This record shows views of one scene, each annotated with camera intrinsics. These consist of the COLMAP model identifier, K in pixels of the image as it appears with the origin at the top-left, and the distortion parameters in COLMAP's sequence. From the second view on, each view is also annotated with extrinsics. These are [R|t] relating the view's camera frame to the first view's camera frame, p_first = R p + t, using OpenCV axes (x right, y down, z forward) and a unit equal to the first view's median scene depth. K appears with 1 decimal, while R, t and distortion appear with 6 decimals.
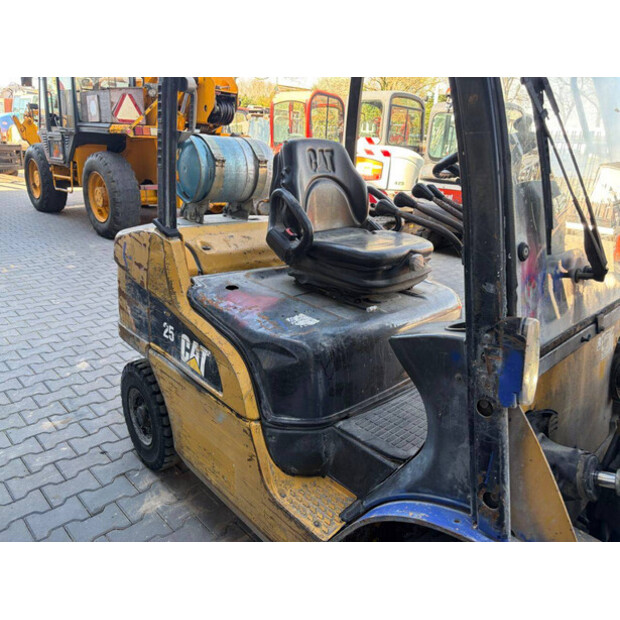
lens RADIAL K [[473.9, 0, 311.1], [0, 473.9, 300.8], [0, 0, 1]] dist [0.056398, -0.062749]
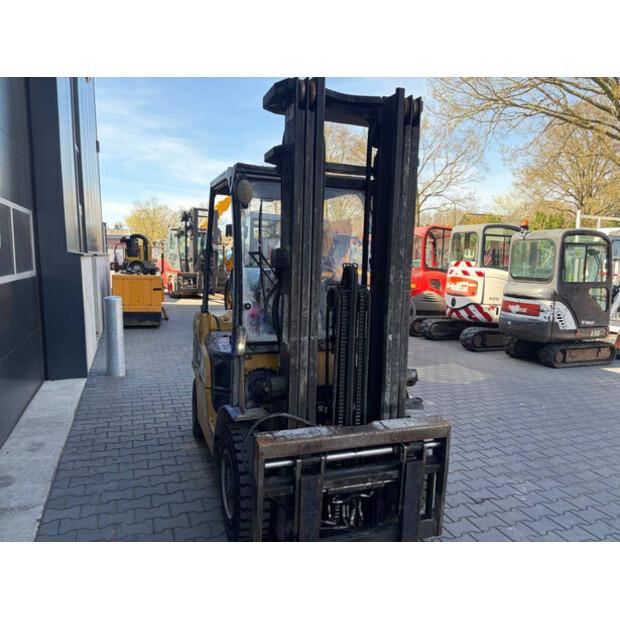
lens RADIAL K [[473.9, 0, 311.1], [0, 473.9, 300.8], [0, 0, 1]] dist [0.056398, -0.062749]
pose [[0.917866, 0.006923, -0.396830, 0.241294], [-0.103888, 0.969178, -0.223385, 0.059417], [0.383053, 0.246263, 0.890295, -0.186072]]
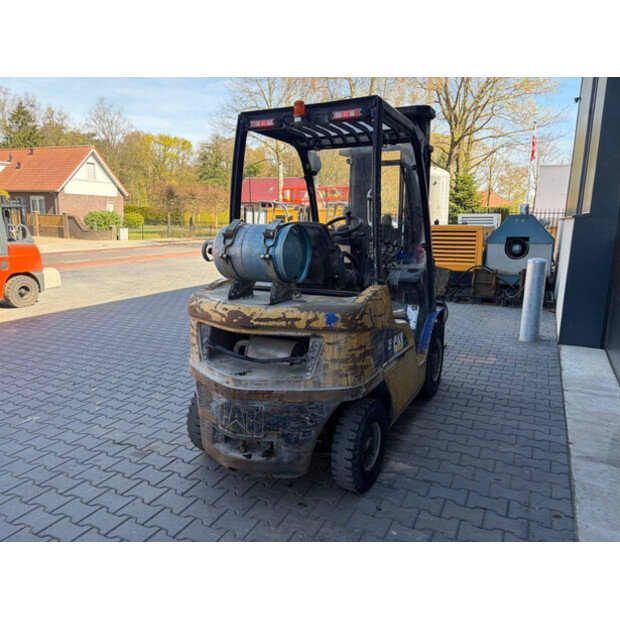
lens RADIAL K [[473.9, 0, 311.1], [0, 473.9, 300.8], [0, 0, 1]] dist [0.056398, -0.062749]
pose [[-0.331070, -0.210265, 0.919881, -0.427416], [0.277242, 0.910155, 0.307822, -0.161389], [-0.901959, 0.356941, -0.243031, 0.407639]]
